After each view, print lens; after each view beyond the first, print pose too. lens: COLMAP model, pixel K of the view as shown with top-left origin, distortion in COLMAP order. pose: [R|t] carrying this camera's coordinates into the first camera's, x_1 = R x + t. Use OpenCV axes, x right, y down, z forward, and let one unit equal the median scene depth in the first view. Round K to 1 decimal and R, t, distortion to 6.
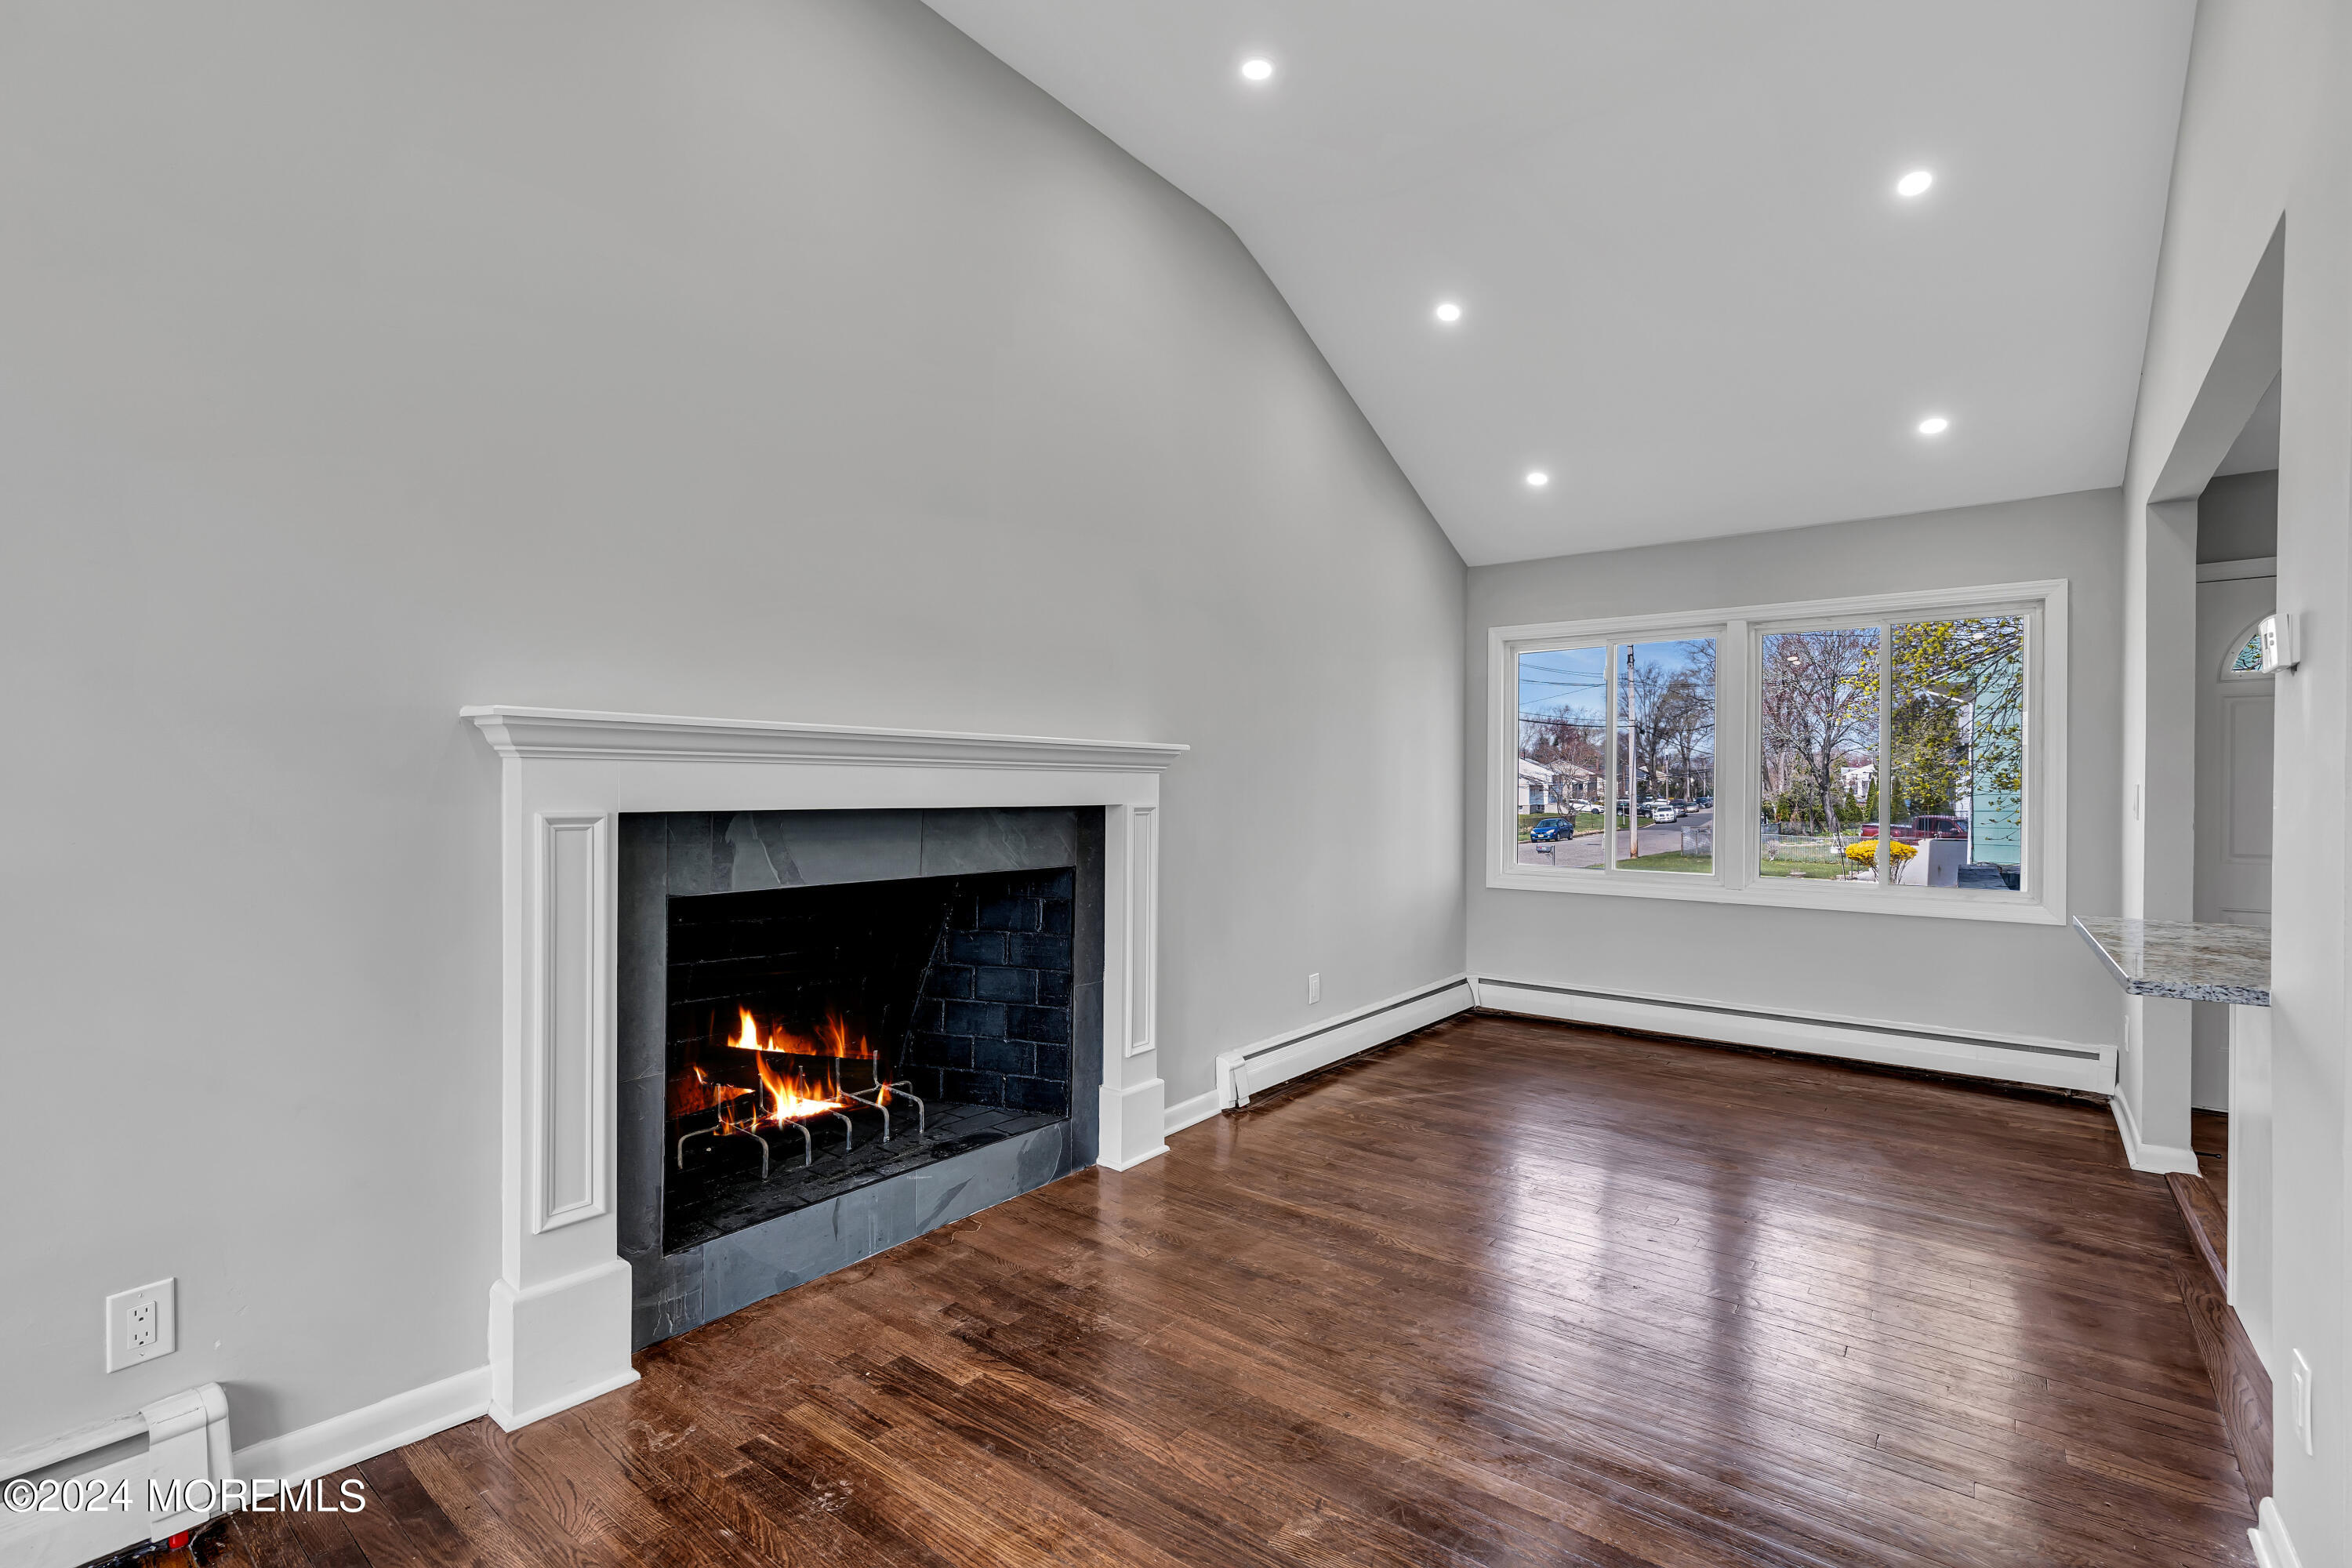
lens RADIAL K [[1055.8, 0, 1180.4], [0, 1055.8, 788.6], [0, 0, 1]] dist [-0.005803, 0.000896]
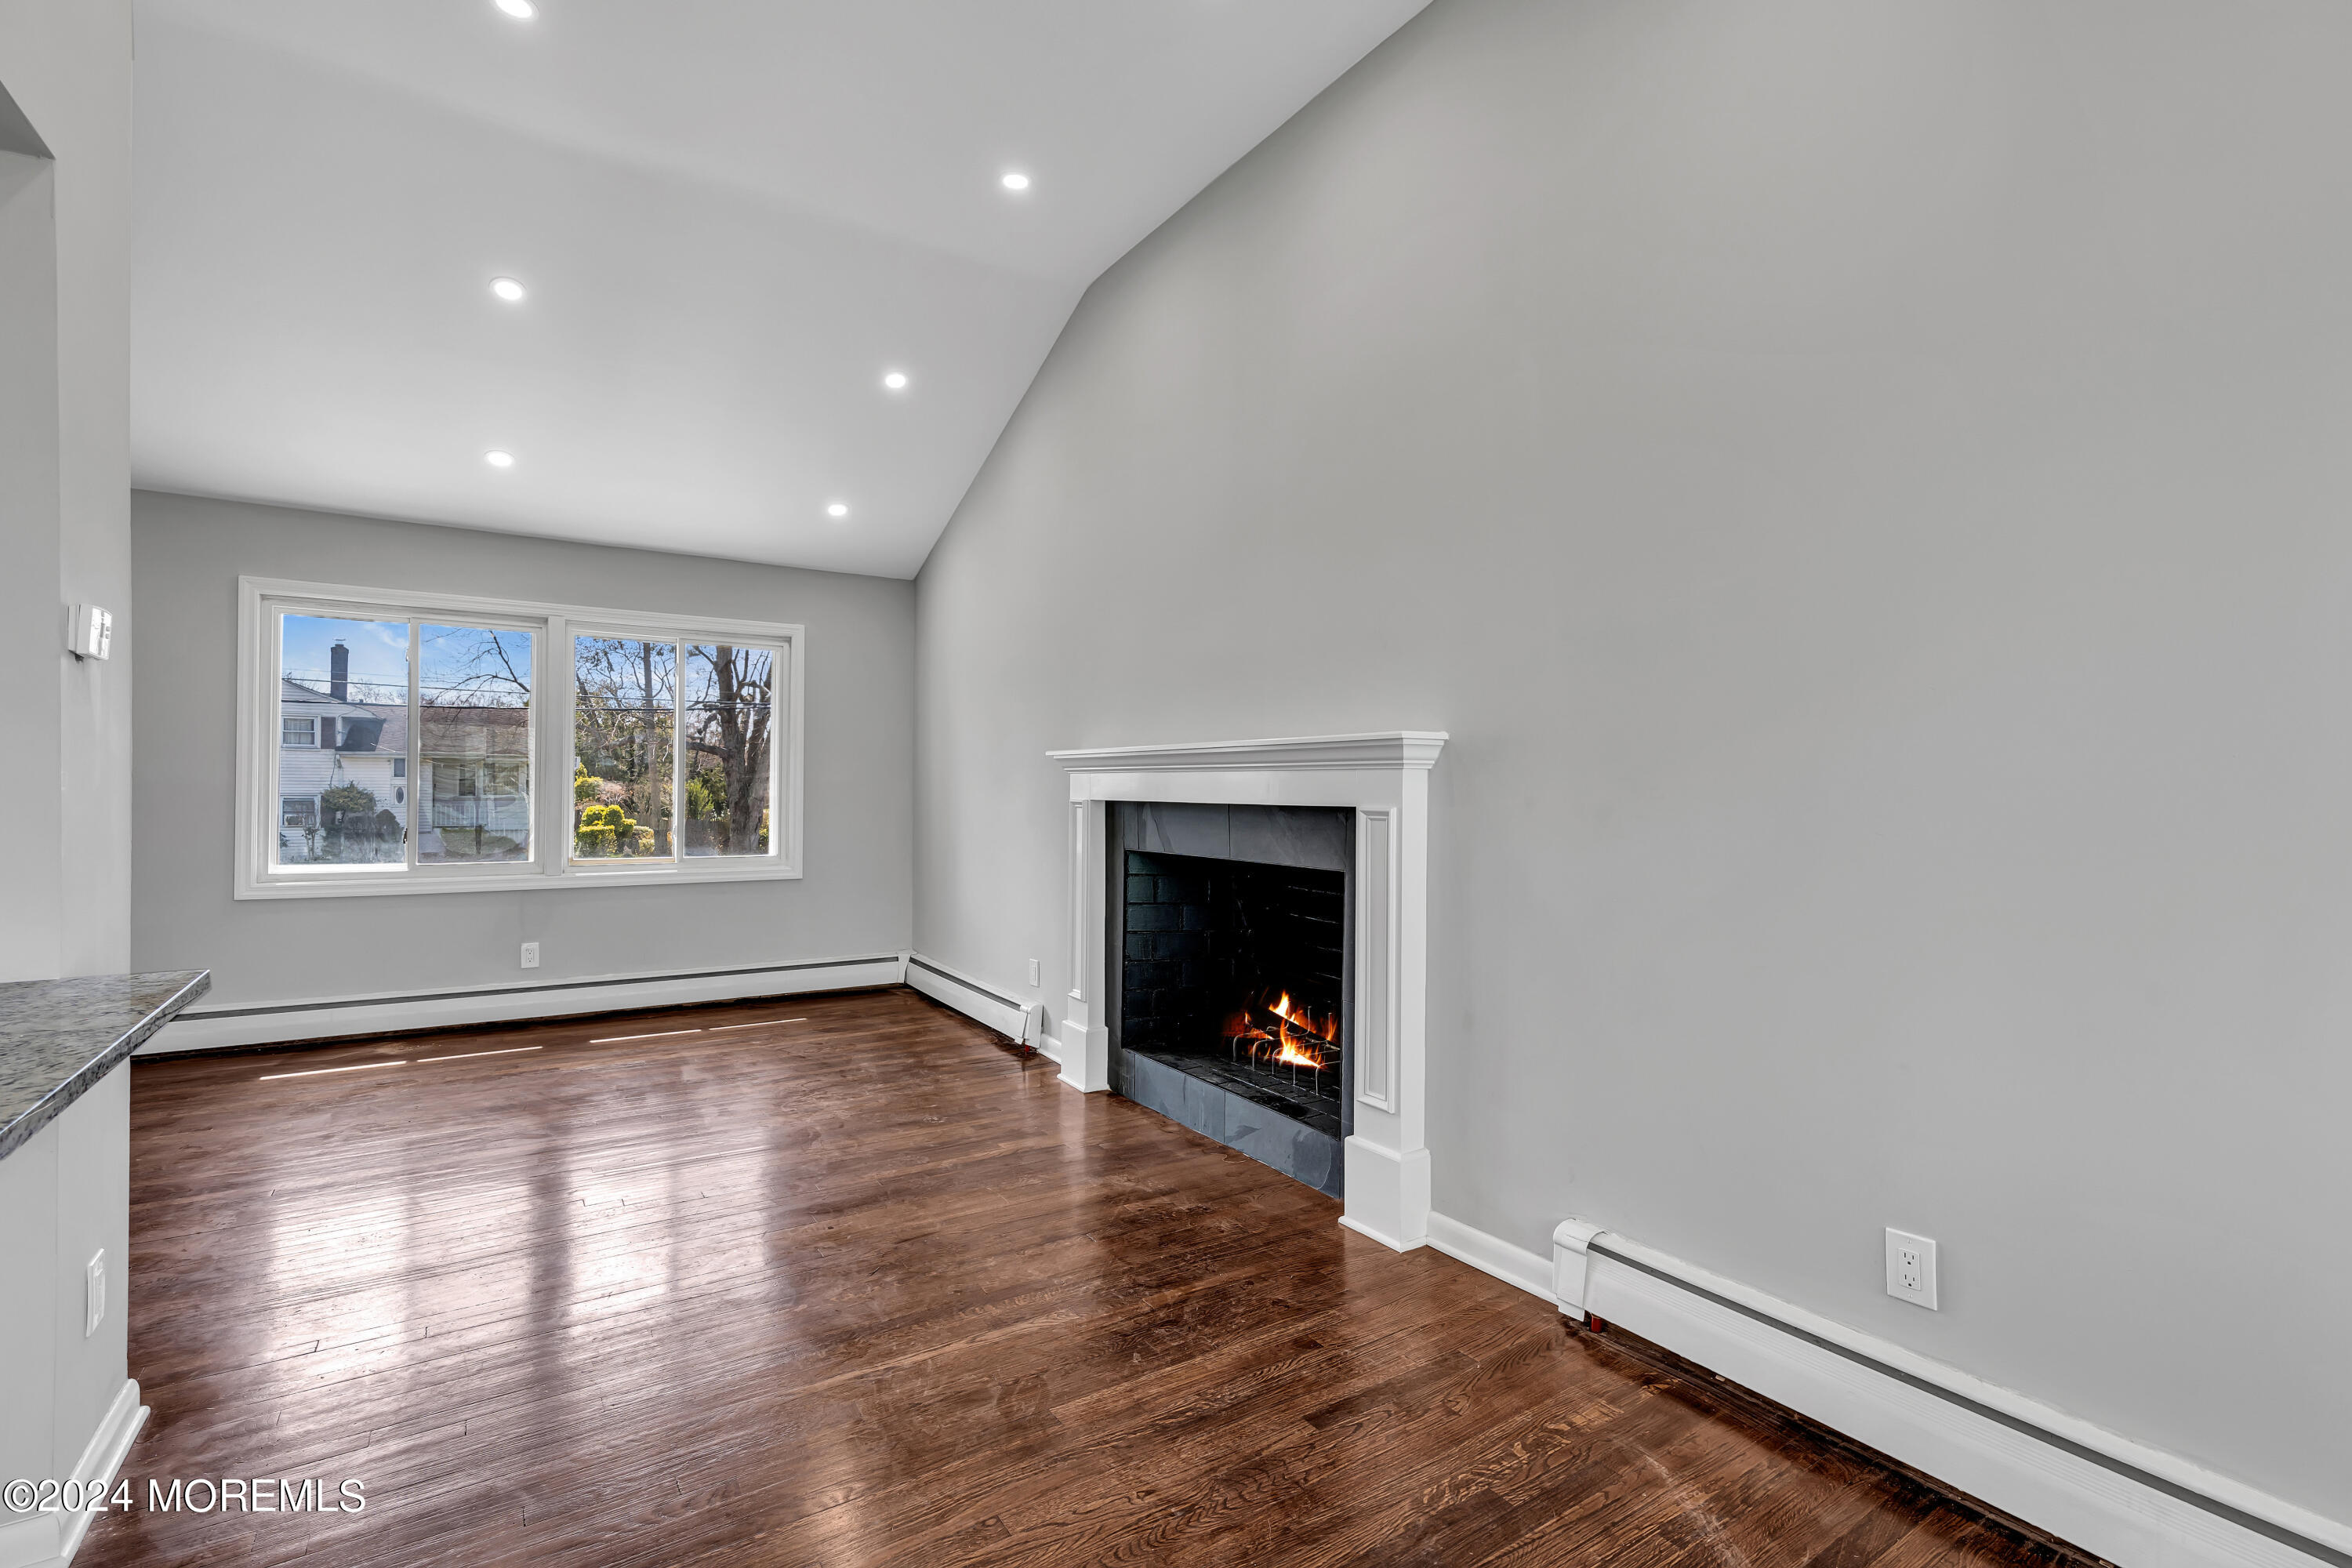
lens RADIAL K [[1055.8, 0, 1180.4], [0, 1055.8, 788.6], [0, 0, 1]] dist [-0.005803, 0.000896]
pose [[-0.317201, -0.007705, -0.948327, 0.914862], [-0.009189, 0.999945, -0.005051, 0.007264], [0.948314, 0.007112, -0.317254, 1.278686]]
